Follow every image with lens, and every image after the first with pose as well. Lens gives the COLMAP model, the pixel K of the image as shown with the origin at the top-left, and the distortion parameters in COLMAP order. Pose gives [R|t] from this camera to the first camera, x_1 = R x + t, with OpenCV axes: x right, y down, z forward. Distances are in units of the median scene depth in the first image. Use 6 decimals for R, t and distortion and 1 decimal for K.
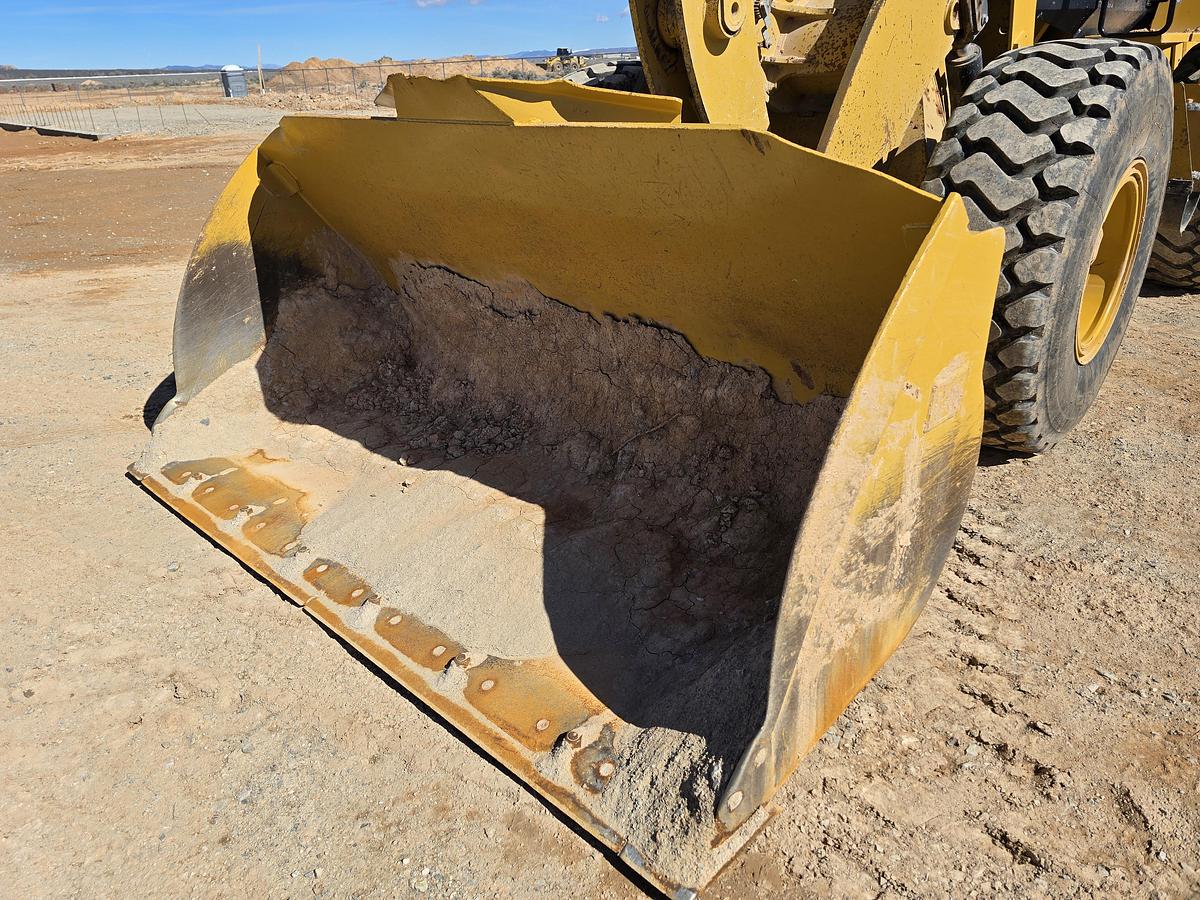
lens RADIAL K [[803.3, 0, 578.2], [0, 803.3, 453.1], [0, 0, 1]] dist [0.069318, -0.062354]
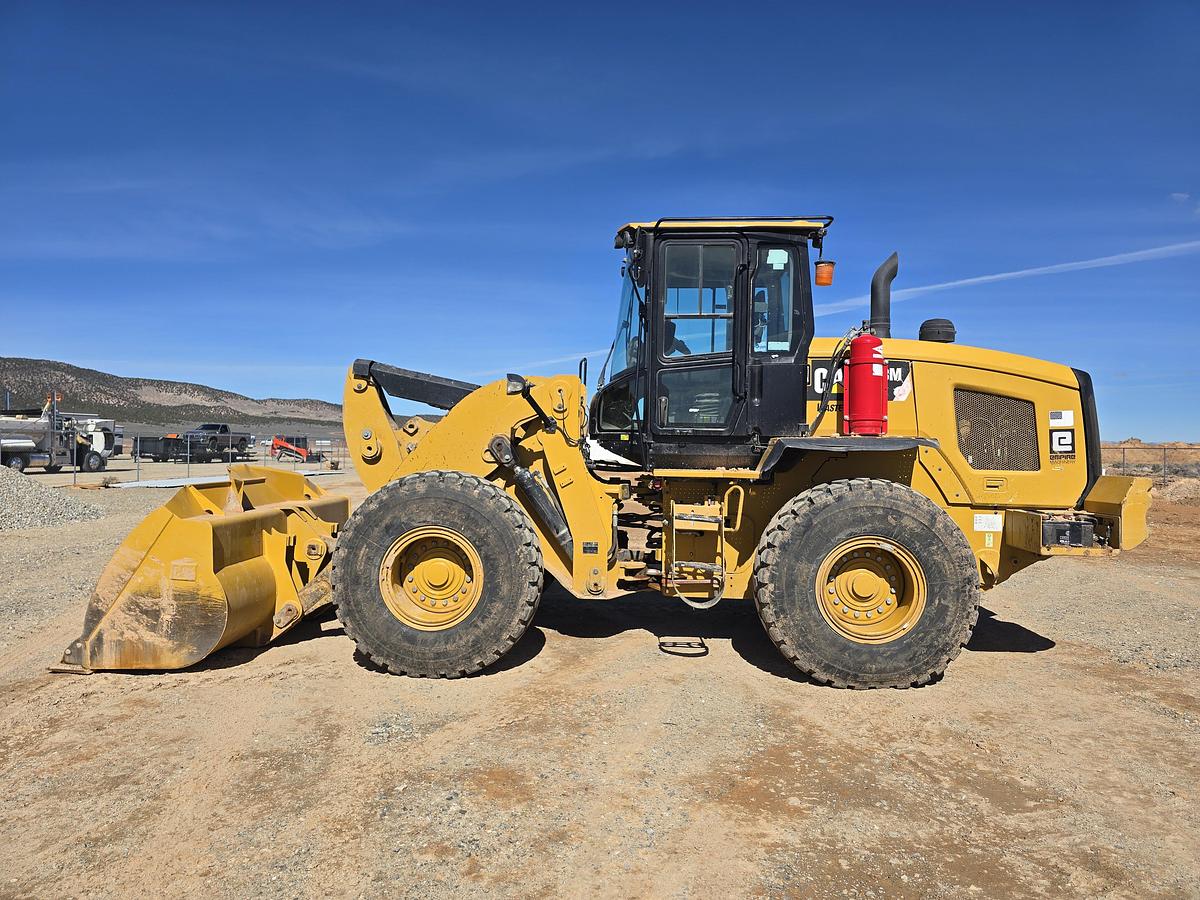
lens RADIAL K [[803.3, 0, 578.2], [0, 803.3, 453.1], [0, 0, 1]] dist [0.069318, -0.062354]
pose [[0.645621, 0.051396, -0.761927, 2.038624], [-0.359143, 0.900945, -0.243547, -0.140326], [0.673937, 0.430880, 0.600127, -0.020279]]
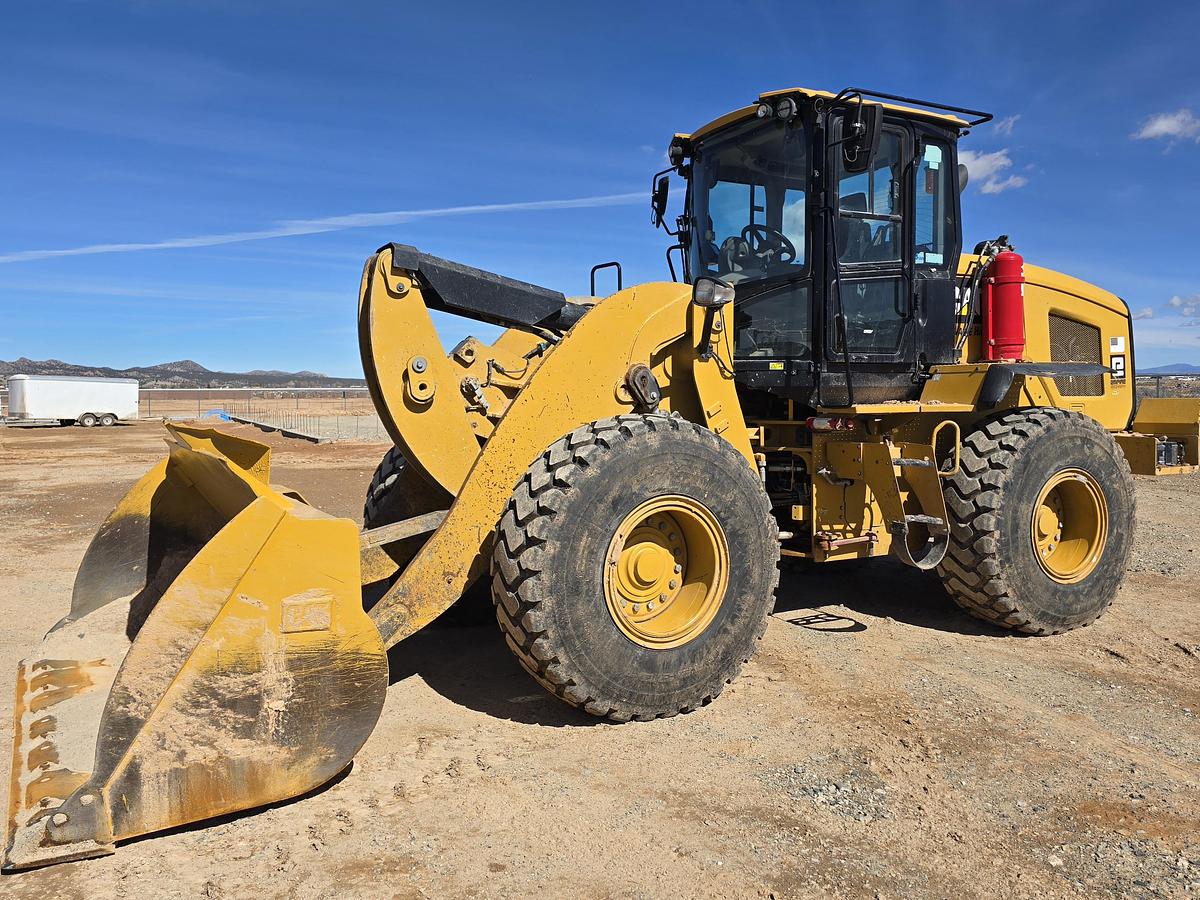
lens RADIAL K [[949.7, 0, 599.0], [0, 949.7, 424.3], [0, 0, 1]] dist [0.095652, -0.097032]
pose [[0.960350, 0.038551, -0.276119, 0.848792], [-0.143326, 0.917765, -0.370357, 0.118487], [0.239134, 0.395247, 0.886902, -0.414599]]
